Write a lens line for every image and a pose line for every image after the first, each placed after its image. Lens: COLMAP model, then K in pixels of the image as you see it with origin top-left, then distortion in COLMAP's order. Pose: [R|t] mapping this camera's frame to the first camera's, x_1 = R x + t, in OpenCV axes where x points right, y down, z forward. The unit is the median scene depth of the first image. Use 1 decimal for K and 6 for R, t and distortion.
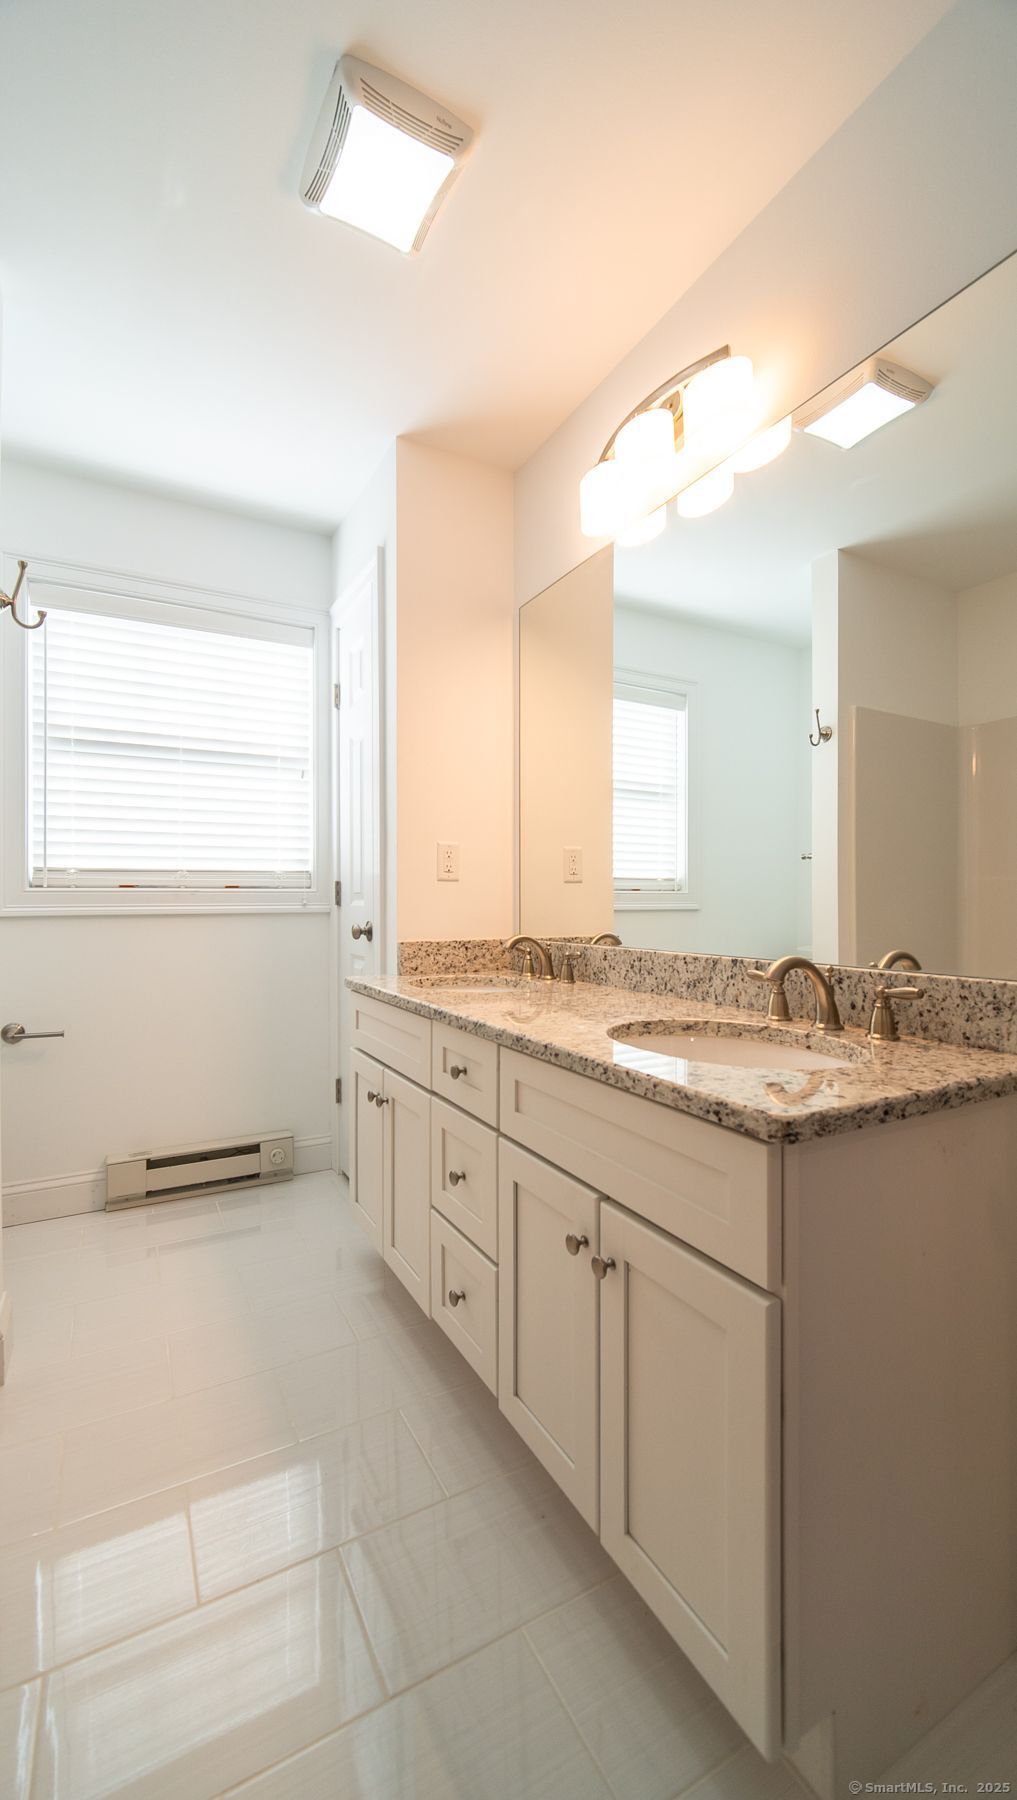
lens RADIAL K [[724.2, 0, 508.5], [0, 724.2, 900.0], [0, 0, 1]] dist [-0.000225, -0.000106]
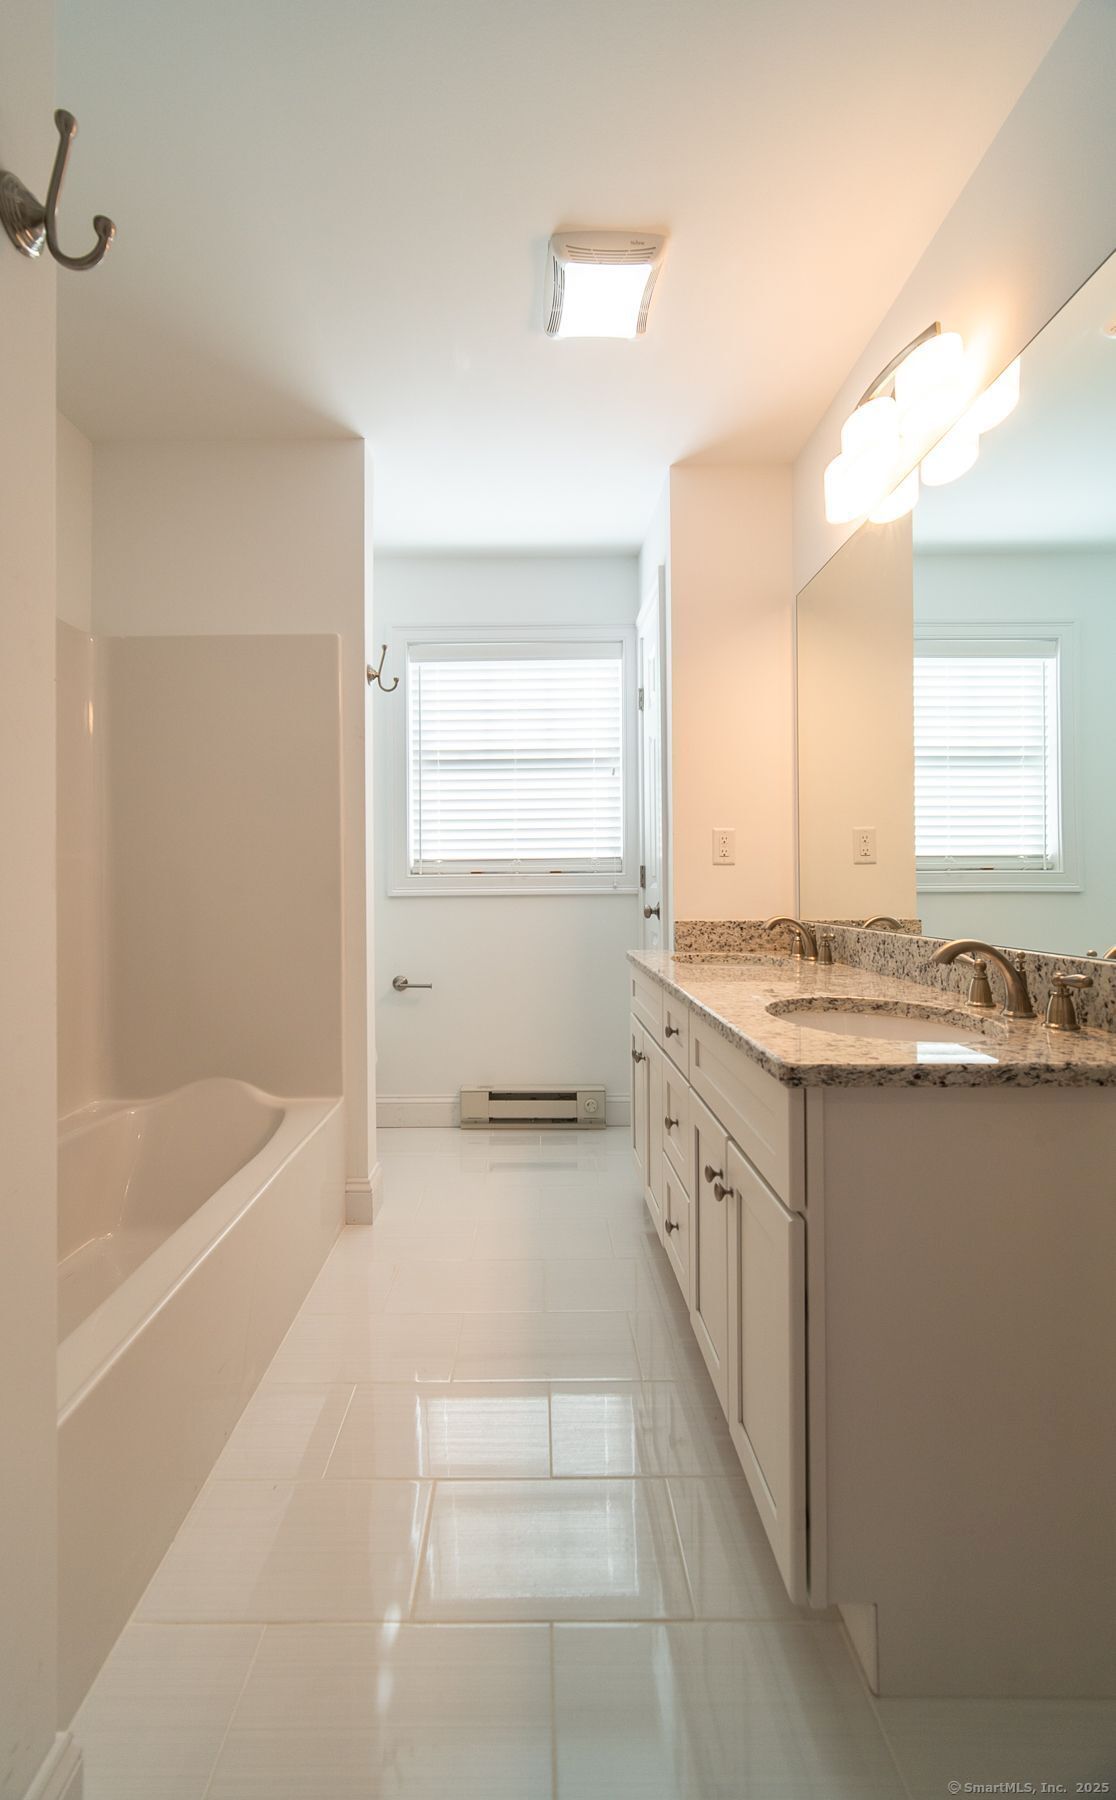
lens RADIAL K [[765.8, 0, 551.2], [0, 765.8, 876.2], [0, 0, 1]] dist [0.000717, -0.000123]
pose [[0.881731, -0.008226, -0.471681, 0.229903], [0.005717, 0.999961, -0.006752, -0.003535], [0.471718, 0.003257, 0.881743, -0.118225]]
